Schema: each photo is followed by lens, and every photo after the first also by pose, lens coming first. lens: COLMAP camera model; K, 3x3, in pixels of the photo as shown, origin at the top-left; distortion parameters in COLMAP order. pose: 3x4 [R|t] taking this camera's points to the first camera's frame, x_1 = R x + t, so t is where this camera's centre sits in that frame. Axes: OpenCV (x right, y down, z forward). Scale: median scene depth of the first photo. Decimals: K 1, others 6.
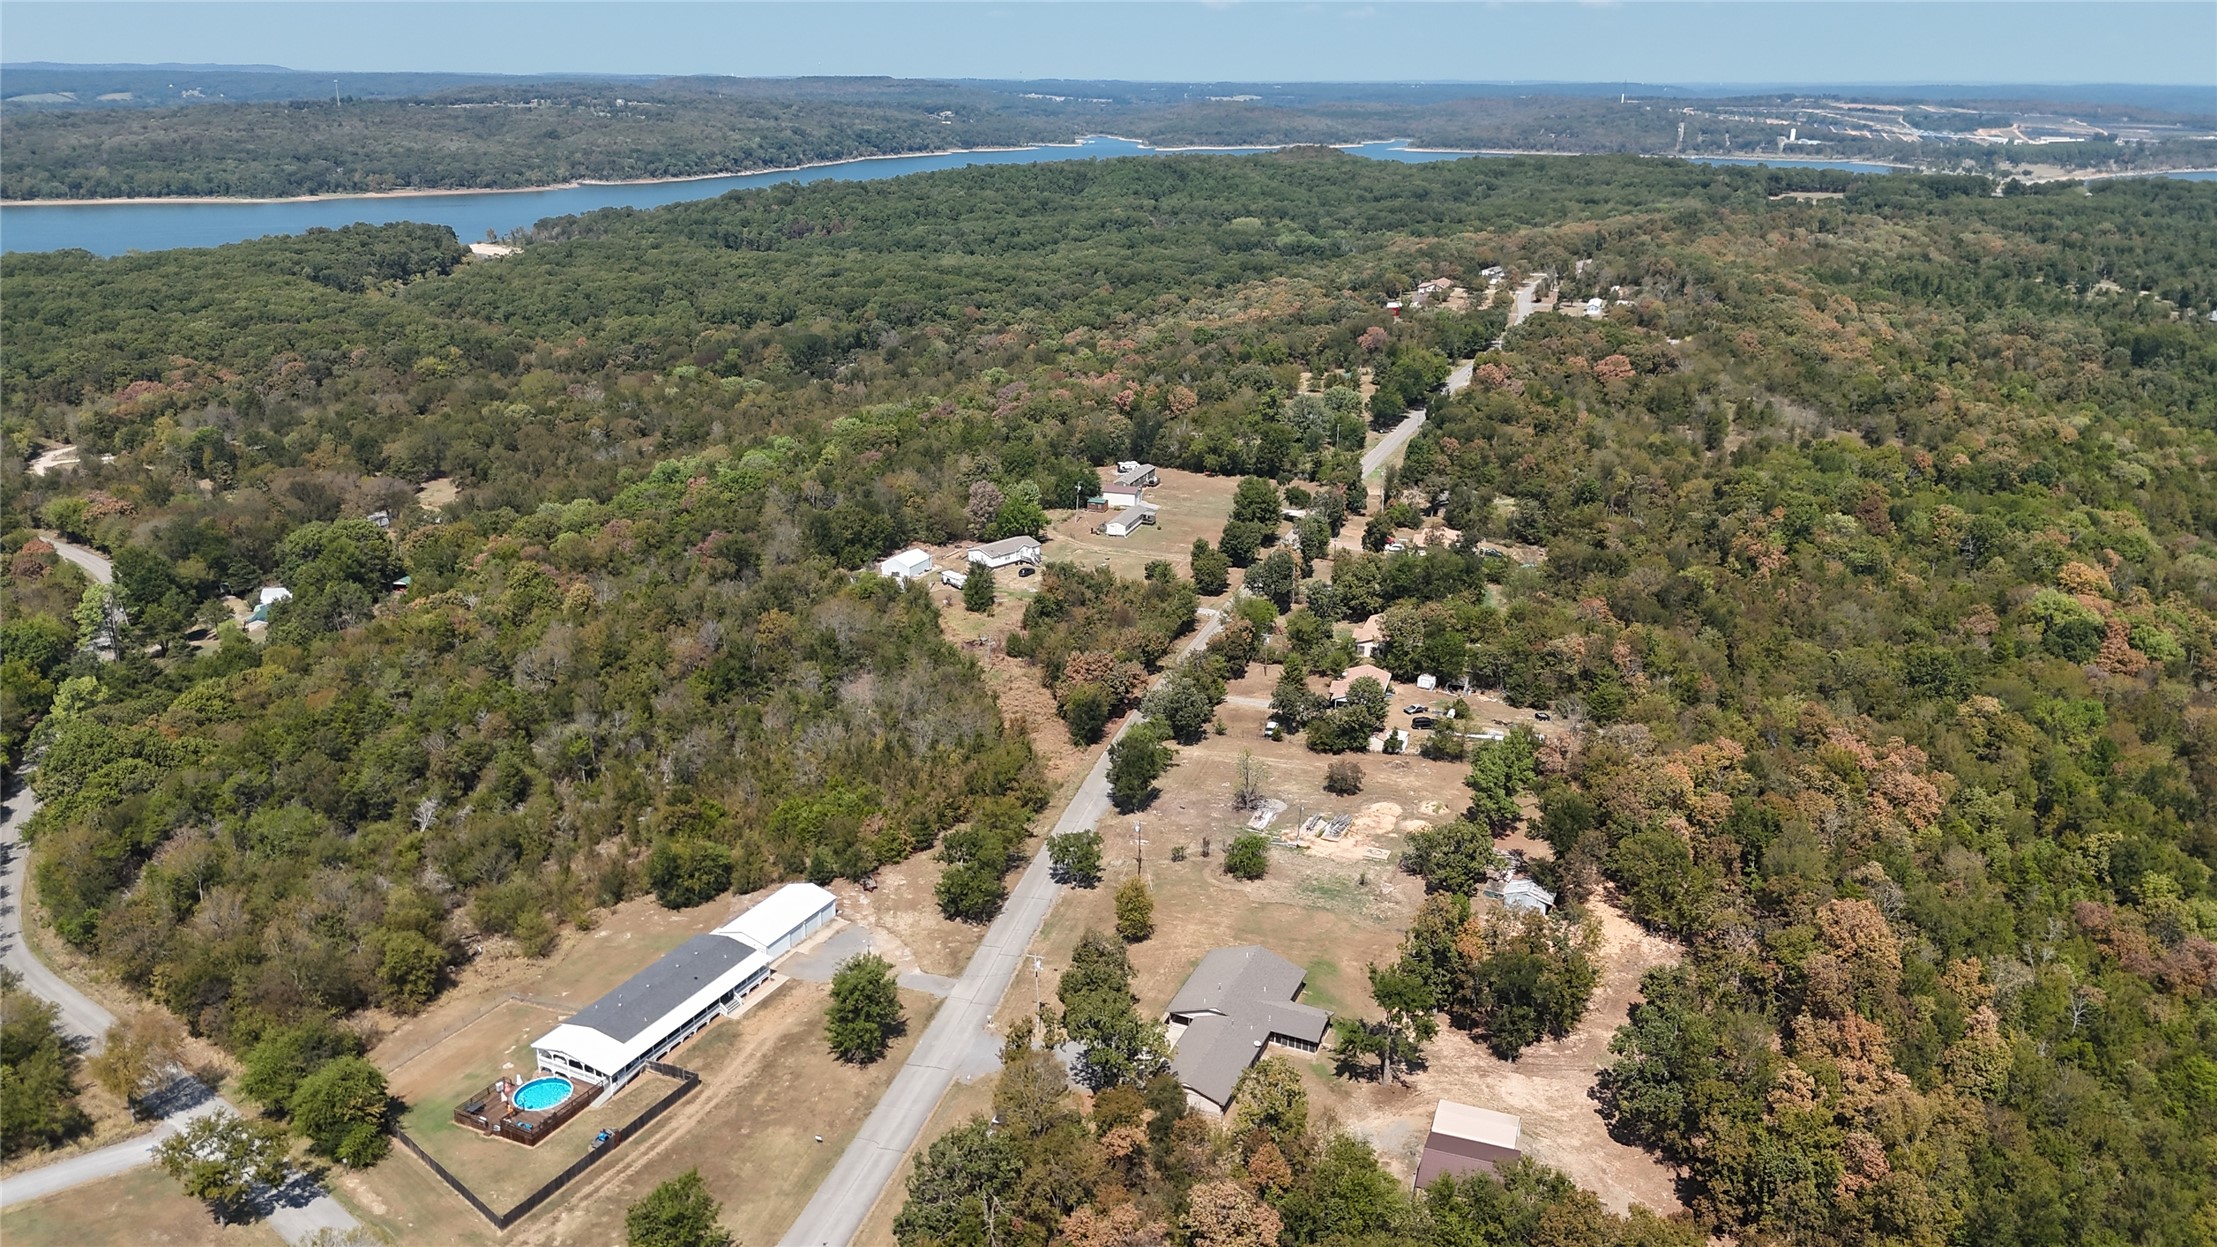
lens RADIAL K [[1631.9, 0, 1108.9], [0, 1631.9, 646.4], [0, 0, 1]] dist [0.069629, -0.065987]
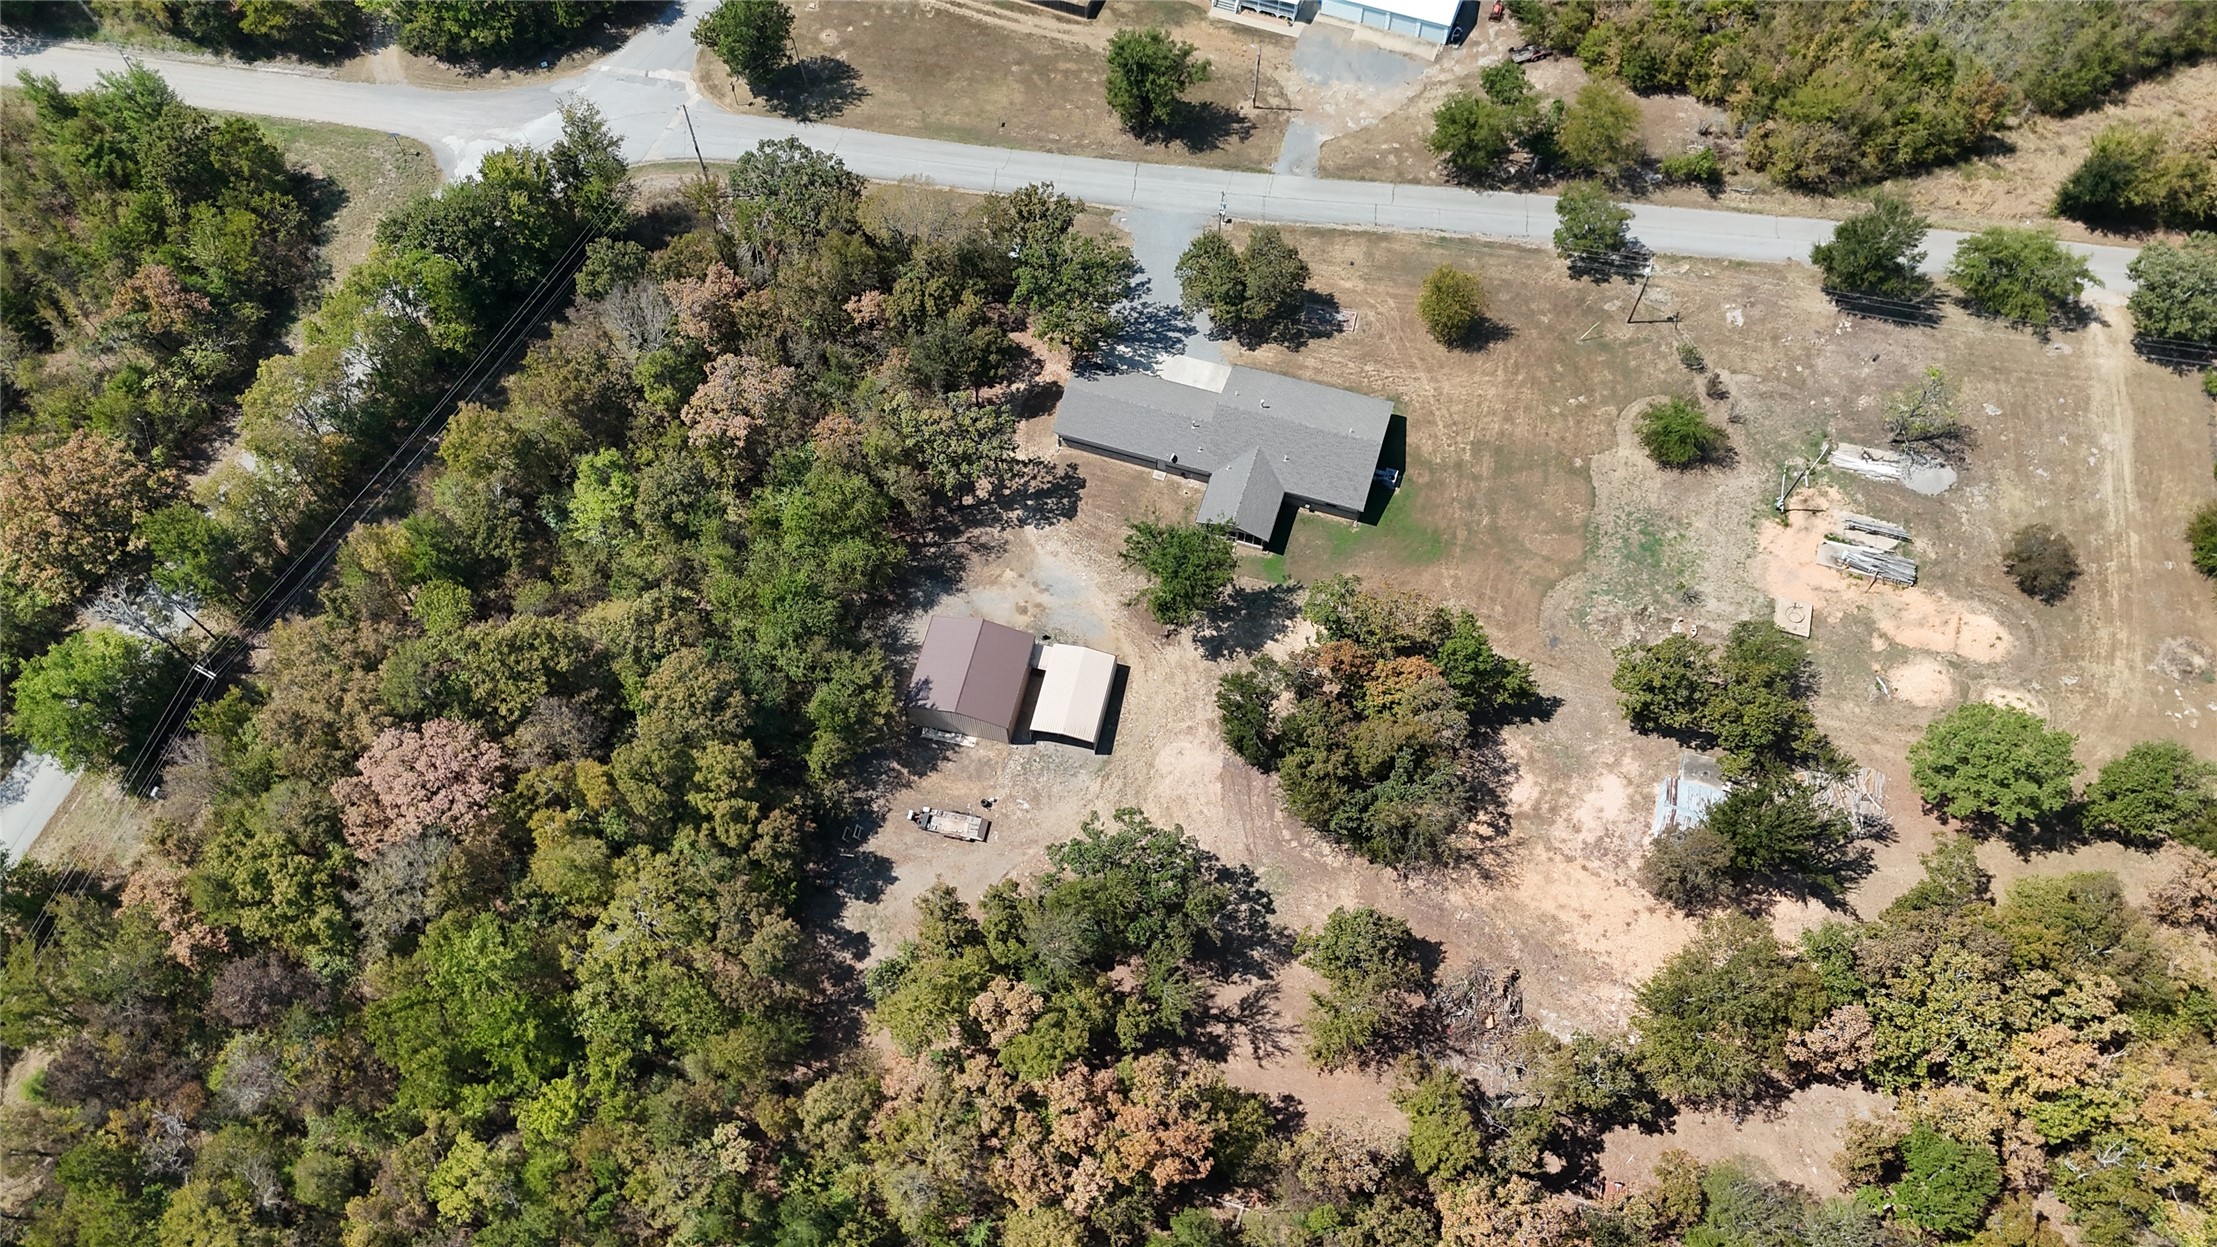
lens RADIAL K [[1631.9, 0, 1109.8], [0, 1631.9, 622.5], [0, 0, 1]] dist [0.069629, -0.065987]
pose [[0.106079, 0.871776, -0.478283, 0.272215], [-0.314738, 0.485703, 0.815495, -0.185749], [0.943232, 0.064027, 0.325904, 0.348299]]
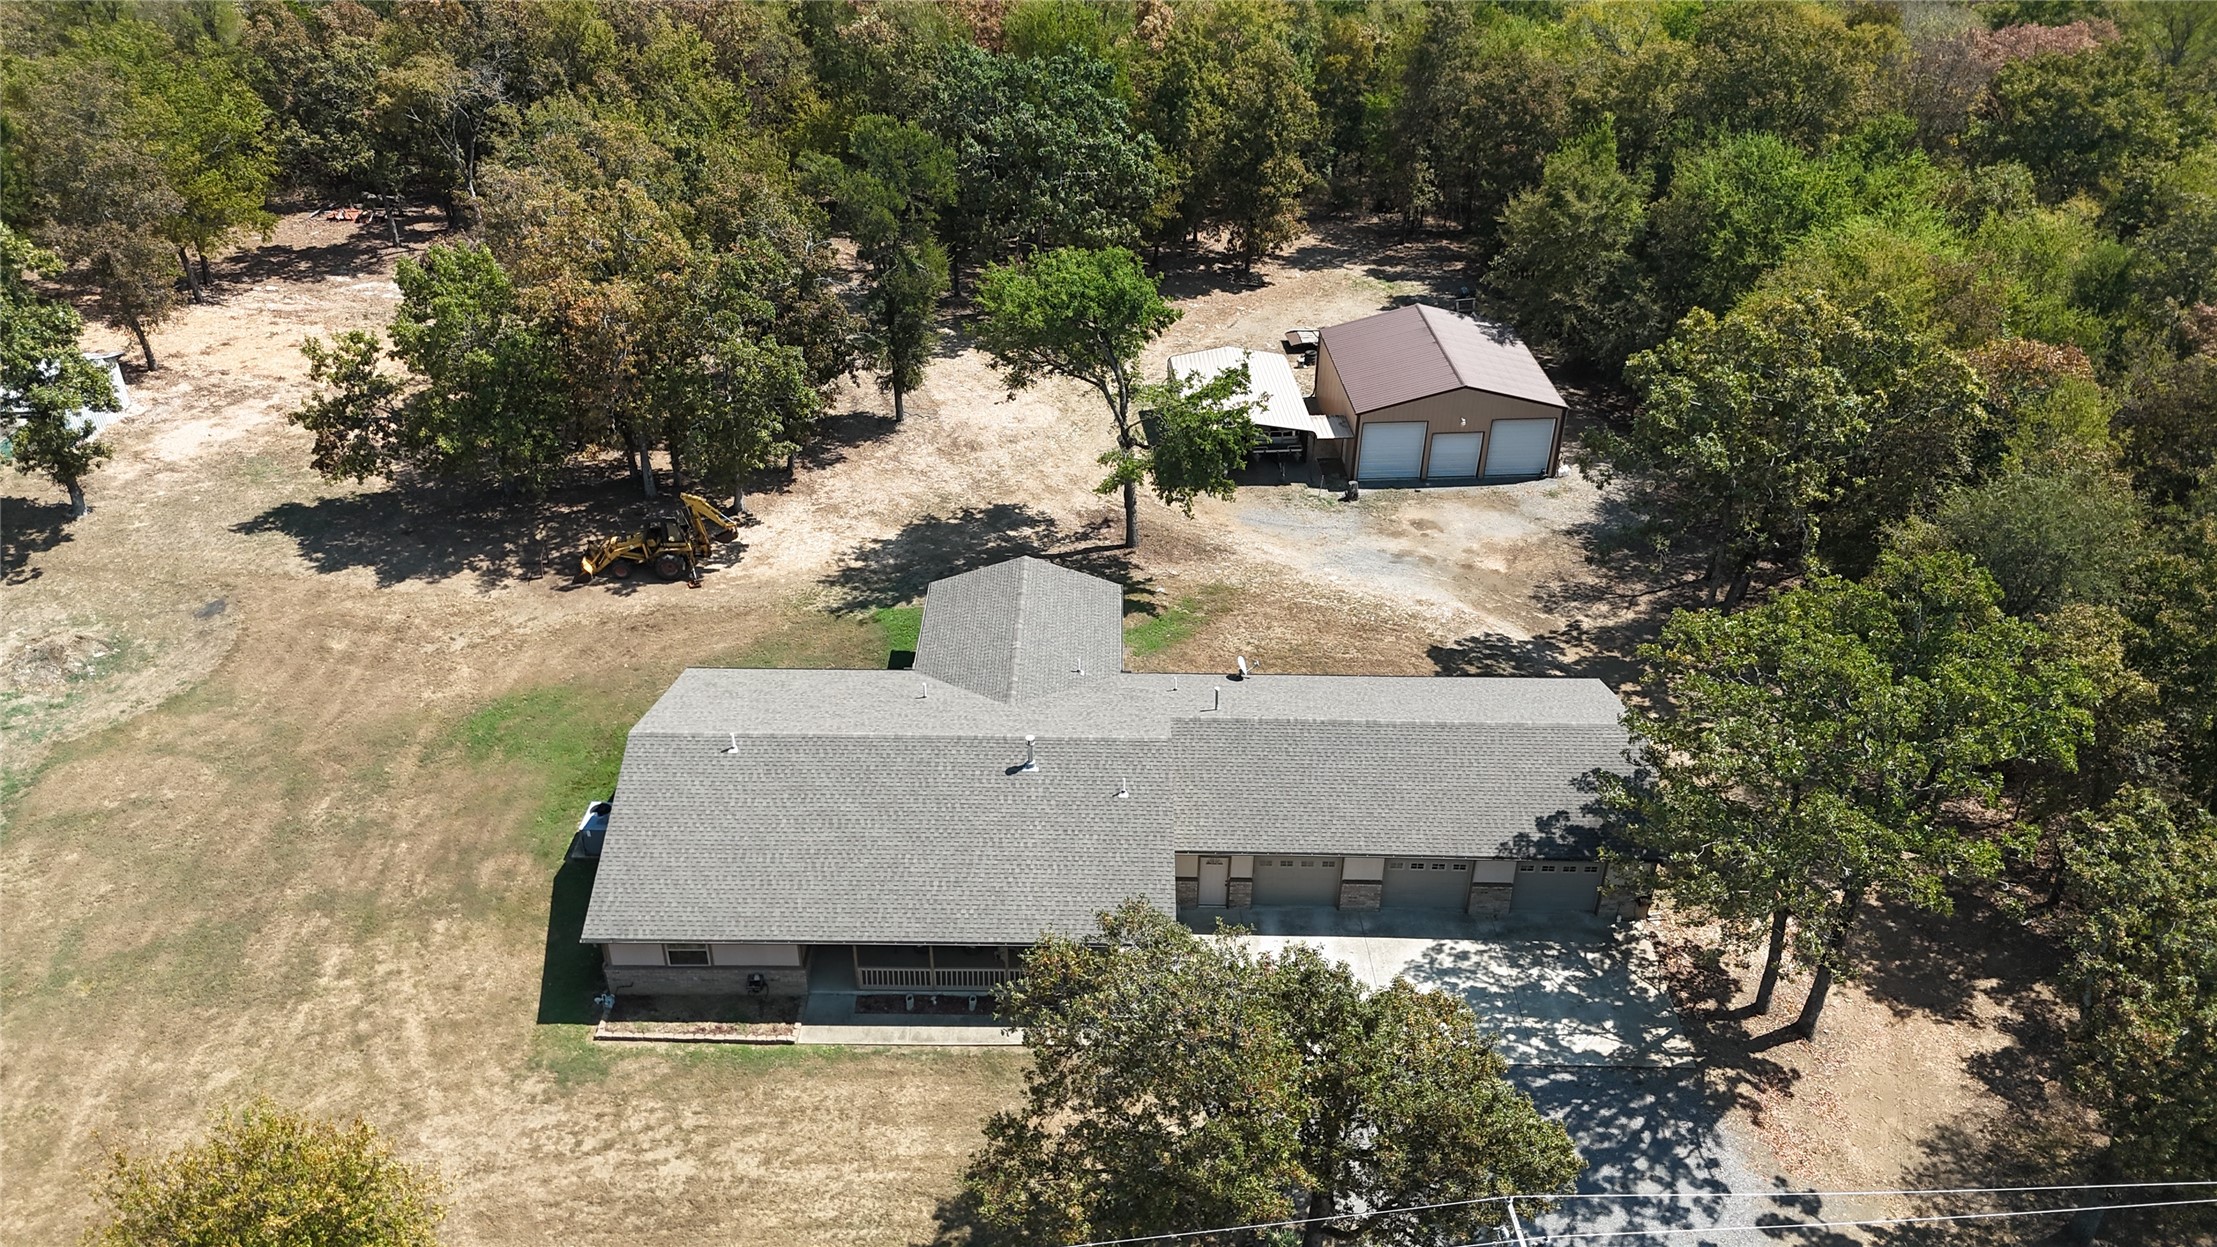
lens RADIAL K [[1631.9, 0, 1107.3], [0, 1631.9, 624.5], [0, 0, 1]] dist [0.069629, -0.065987]
pose [[-0.396069, -0.510707, 0.763091, -0.057434], [0.287731, 0.720168, 0.631323, 0.023348], [-0.871975, 0.469612, -0.138290, 0.520605]]
